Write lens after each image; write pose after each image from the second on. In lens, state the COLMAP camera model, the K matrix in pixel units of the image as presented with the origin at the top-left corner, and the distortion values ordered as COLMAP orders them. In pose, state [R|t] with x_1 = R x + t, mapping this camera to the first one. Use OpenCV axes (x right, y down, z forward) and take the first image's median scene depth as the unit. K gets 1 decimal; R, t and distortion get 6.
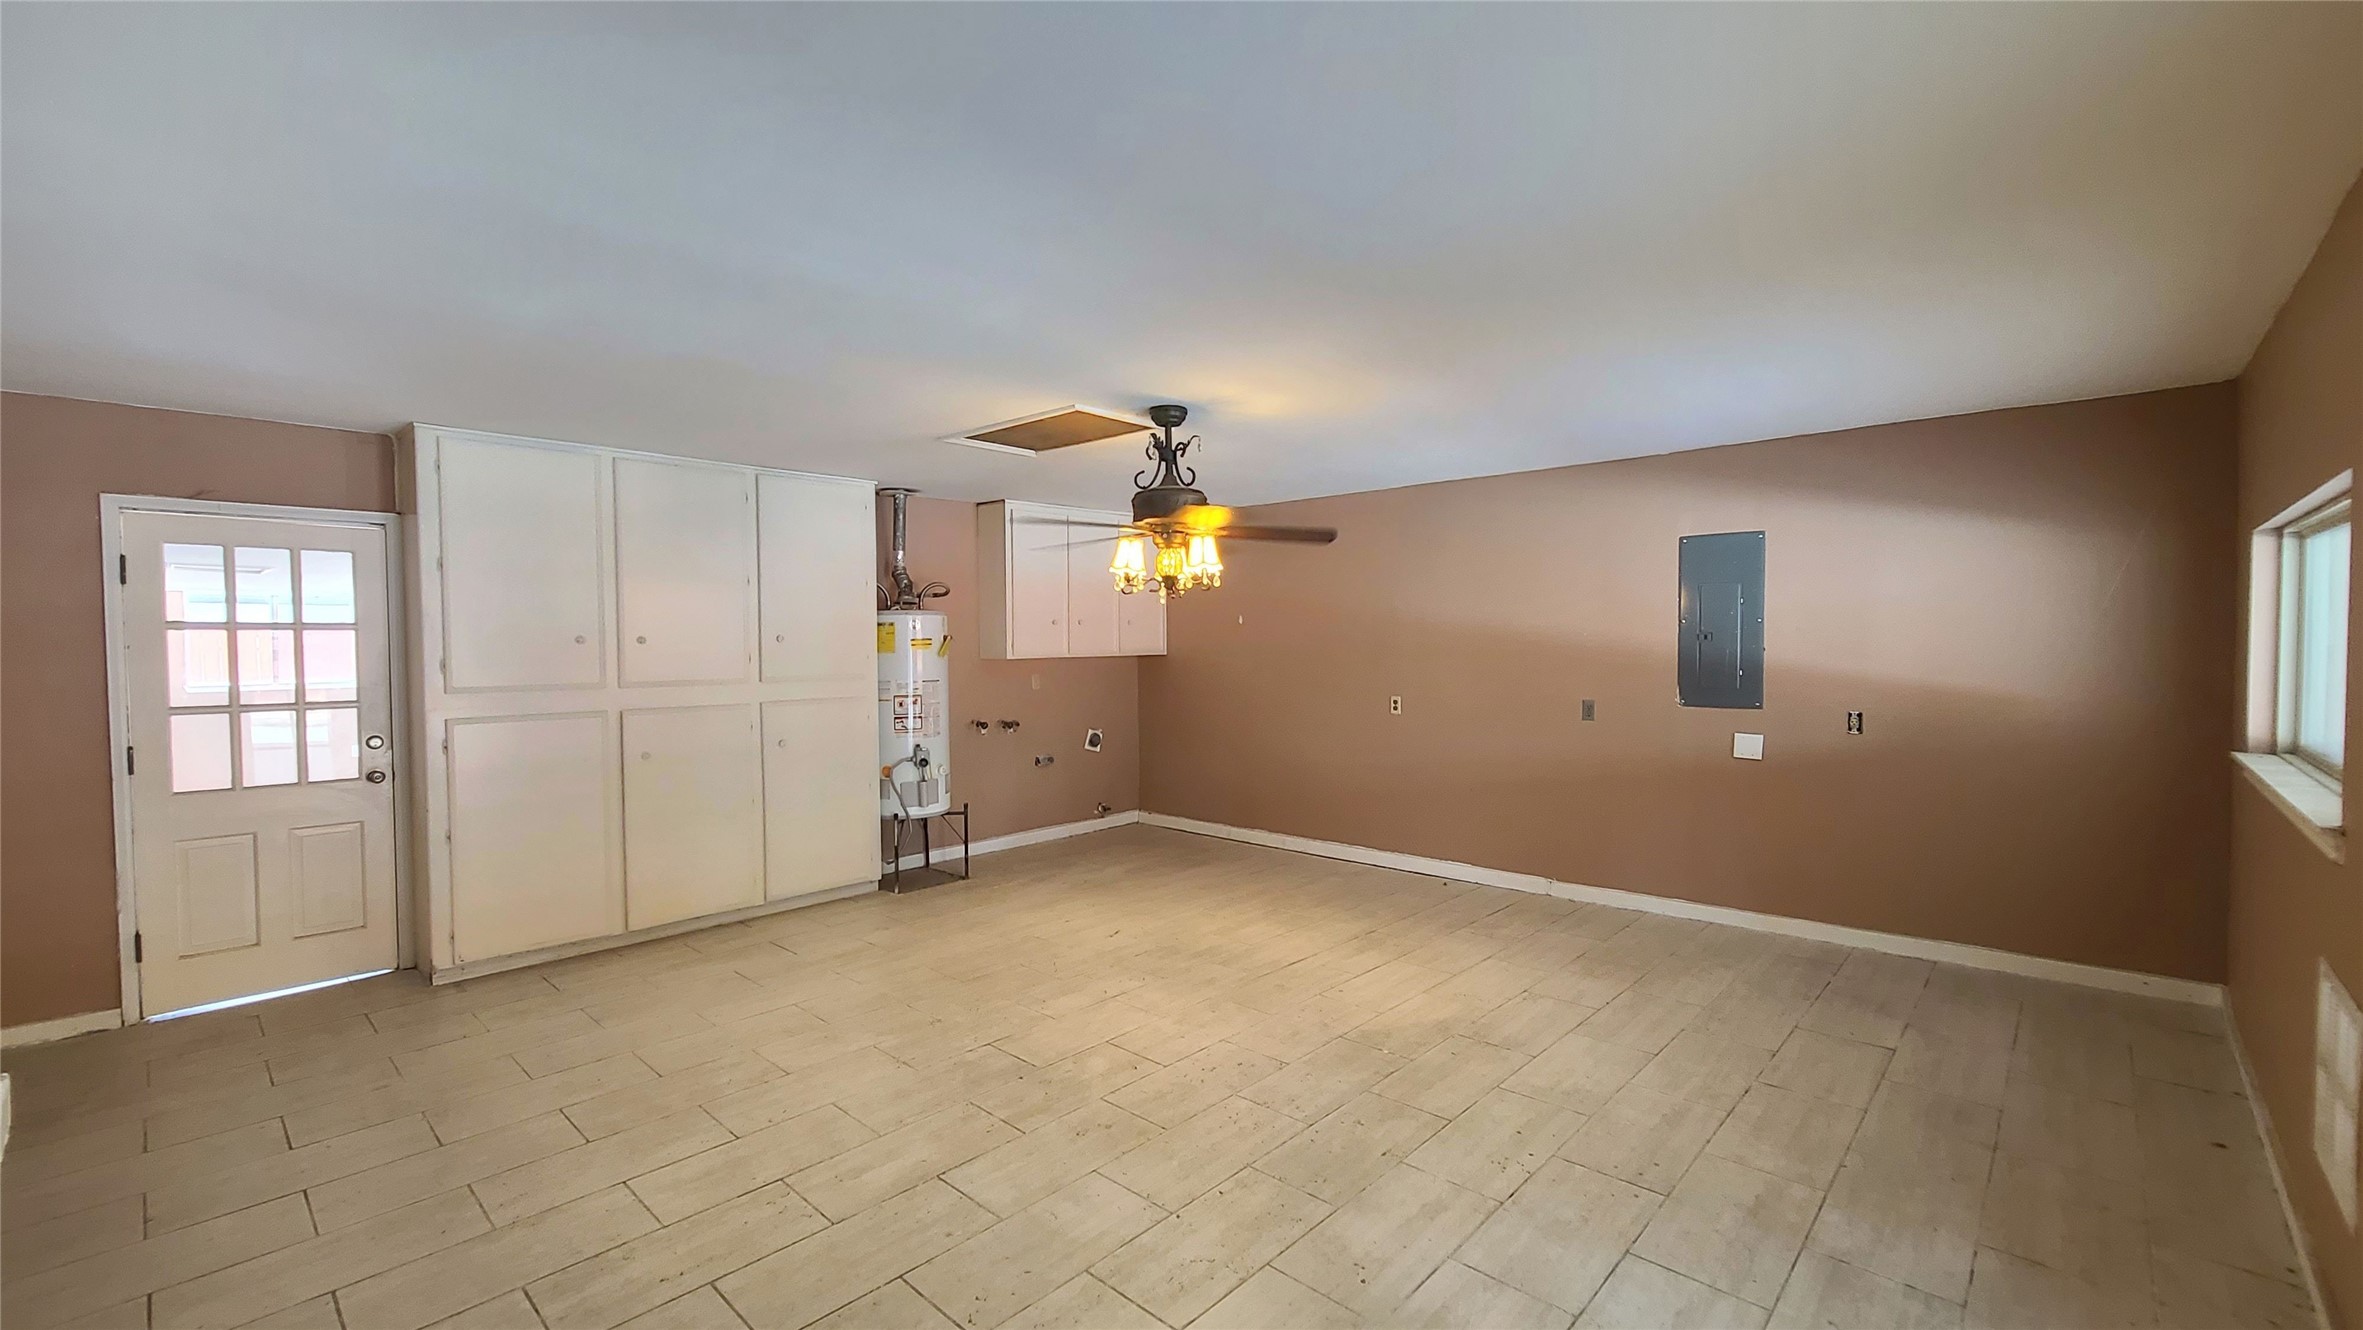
lens RADIAL K [[969.7, 0, 1178.7], [0, 969.7, 663.3], [0, 0, 1]] dist [0.000599, -0.000883]
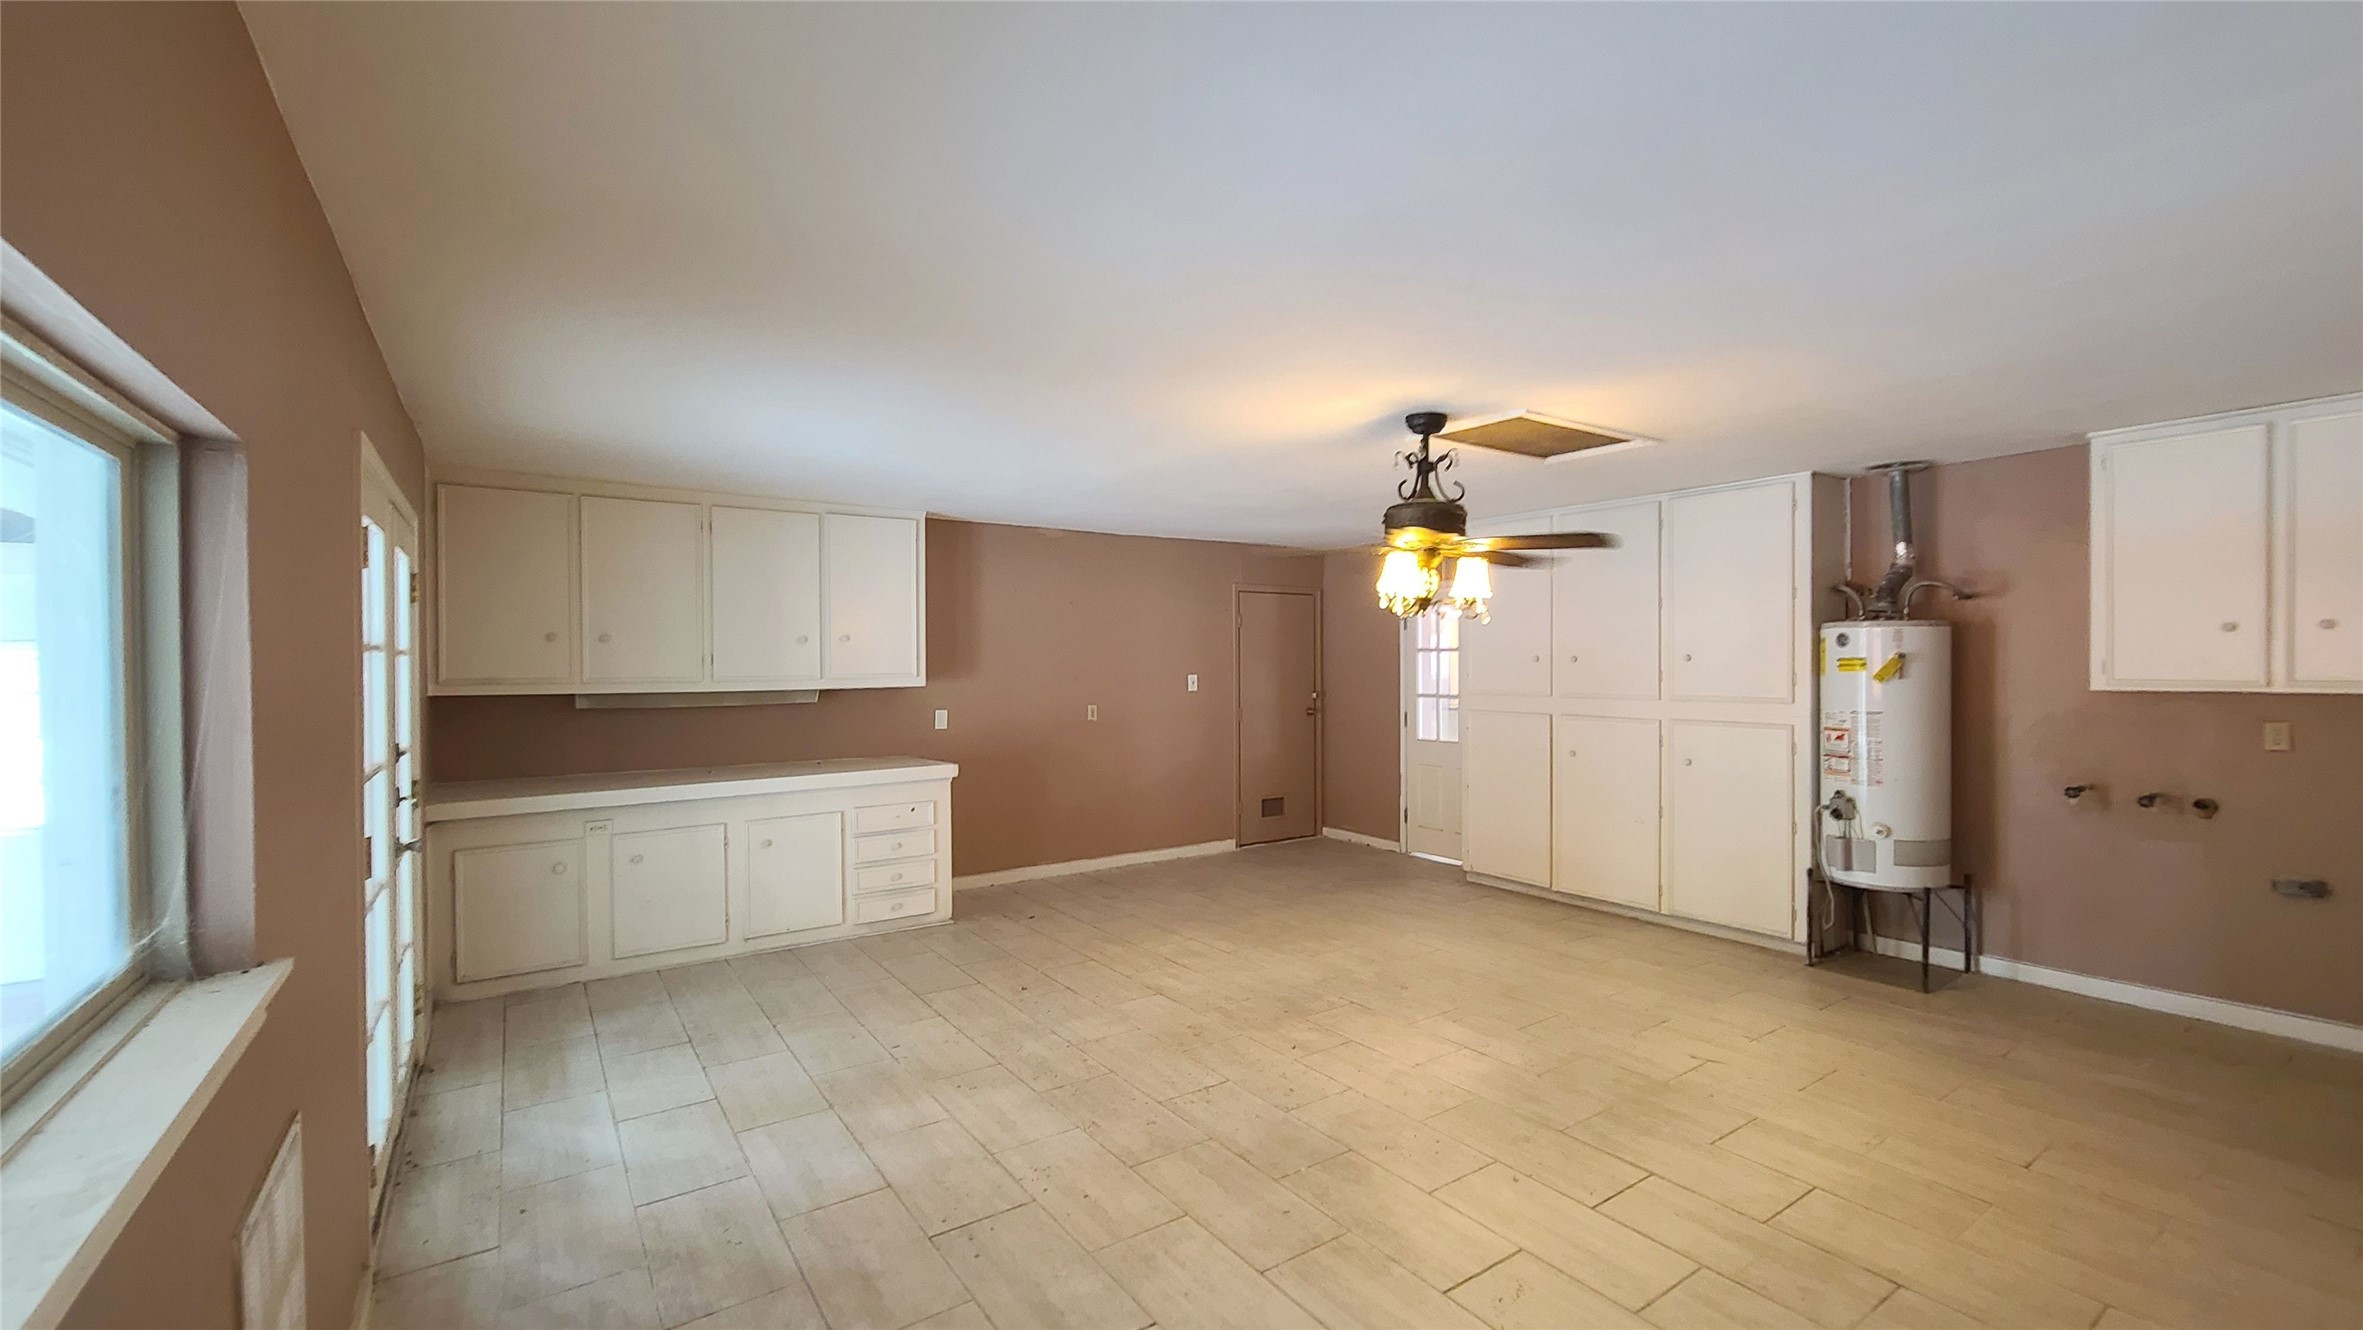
lens RADIAL K [[969.7, 0, 1186.0], [0, 969.7, 677.7], [0, 0, 1]] dist [0.000599, -0.000883]
pose [[-0.204293, 0.026150, -0.978560, 0.907590], [-0.016951, 0.999399, 0.030246, -0.035049], [0.978763, 0.022767, -0.203727, 0.935170]]
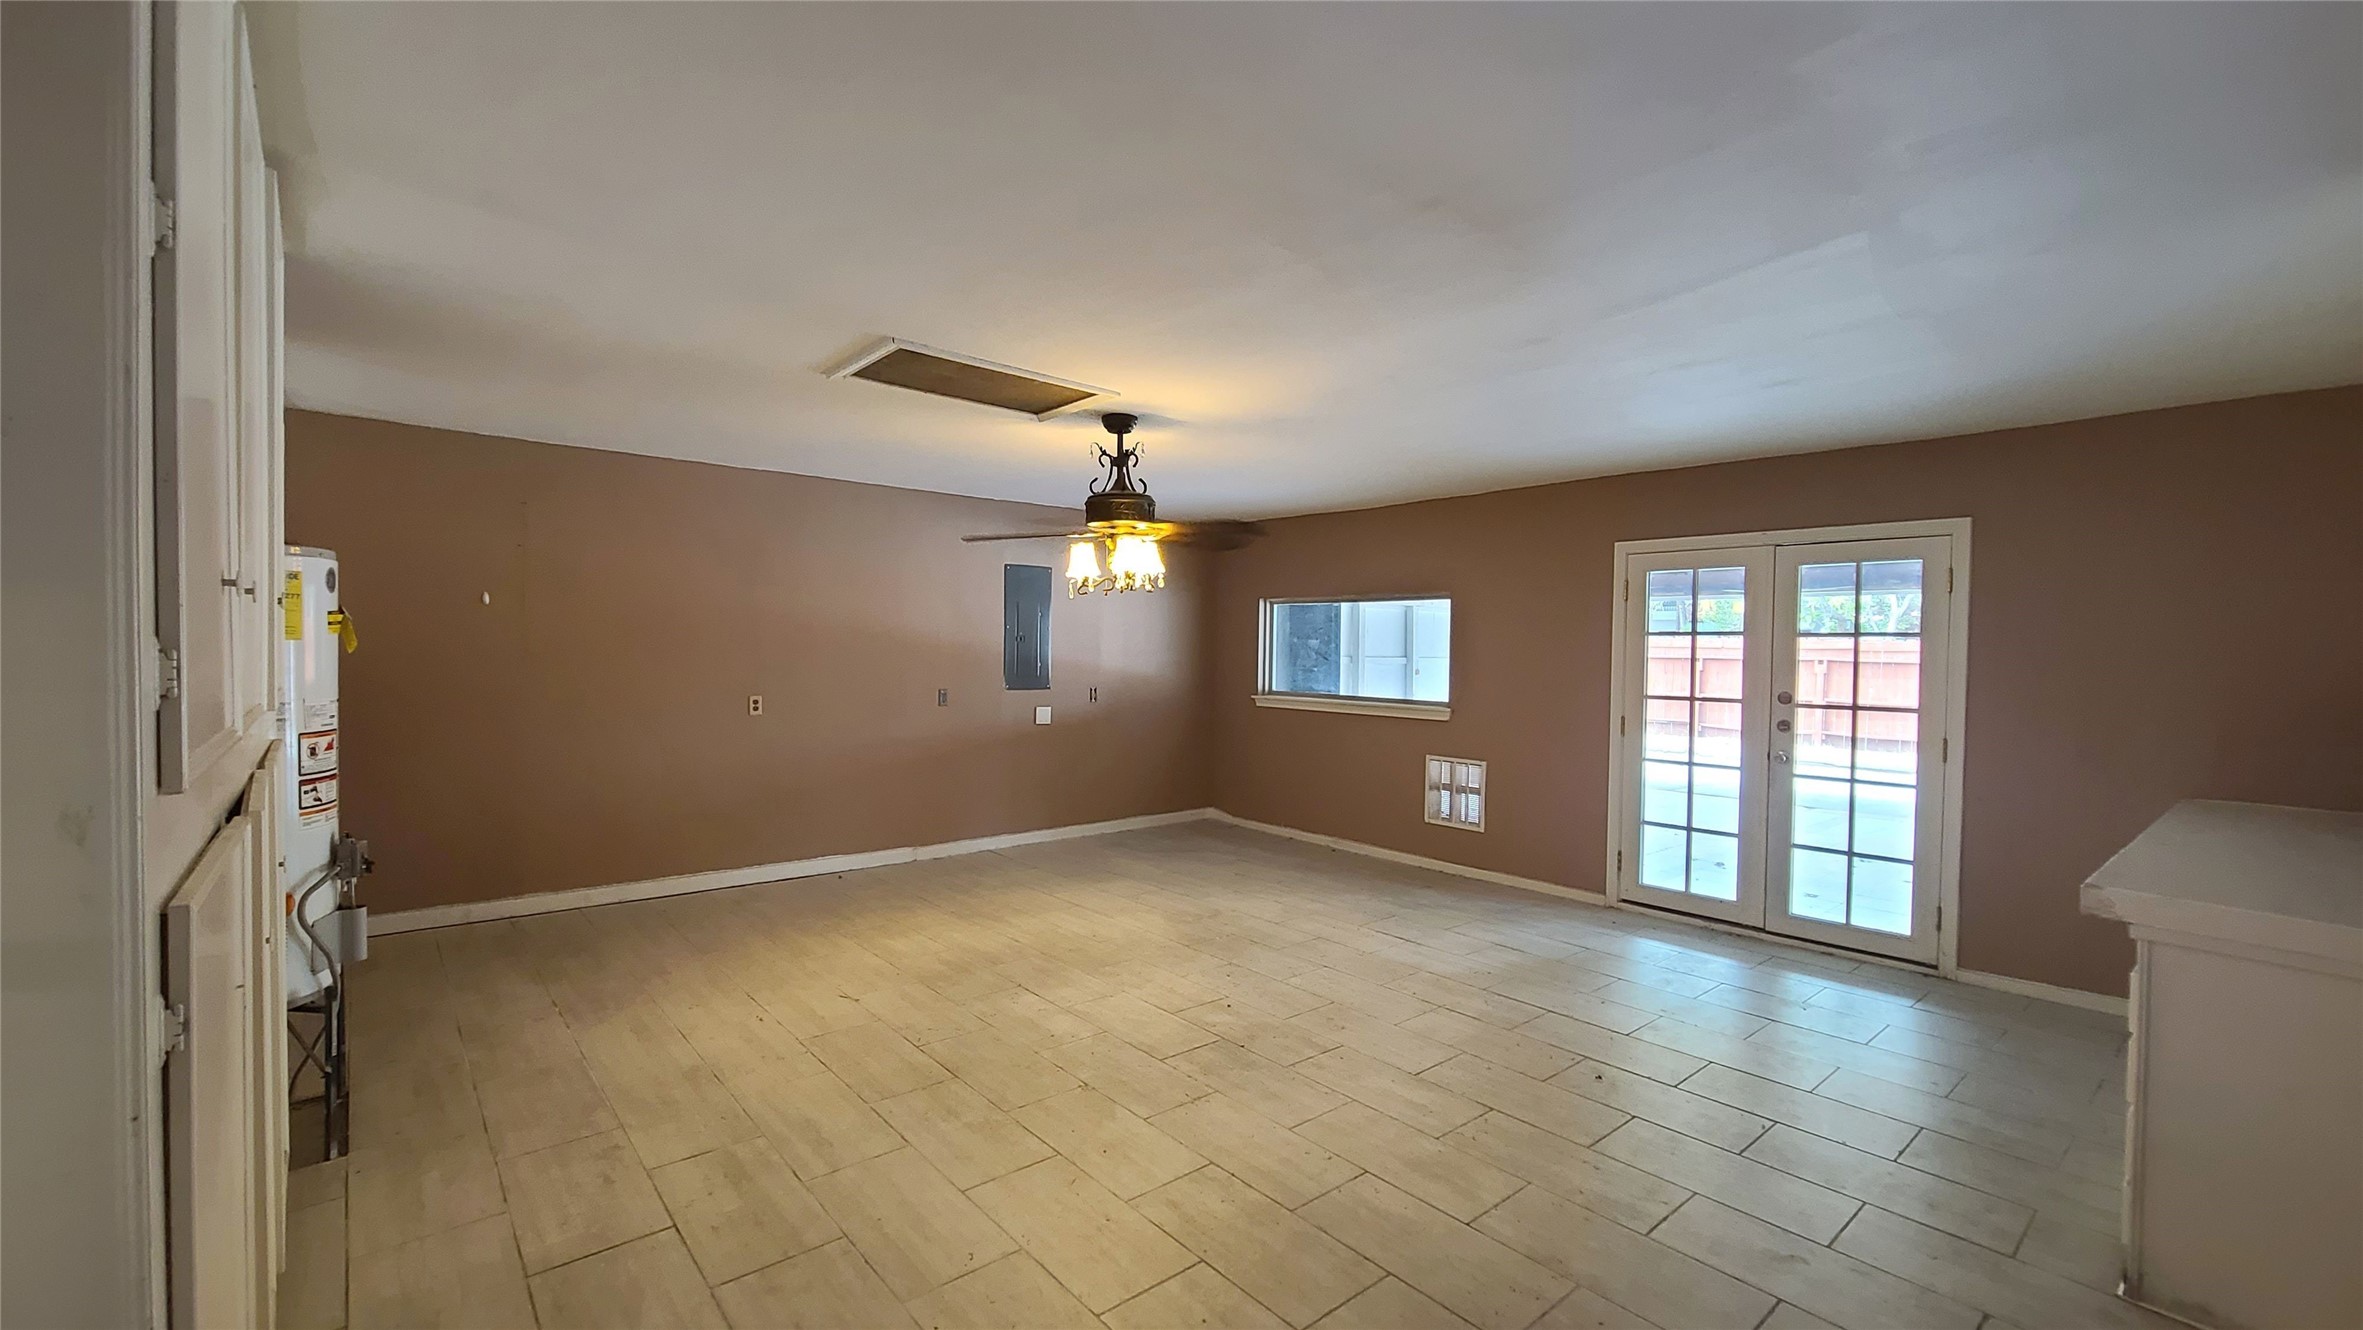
lens RADIAL K [[969.7, 0, 1176.7], [0, 969.7, 654.8], [0, 0, 1]] dist [0.000599, -0.000883]
pose [[0.112407, 0.001832, 0.993661, -1.027170], [0.006734, 0.999974, -0.002606, 0.000440], [-0.993639, 0.006985, 0.112392, 0.792843]]
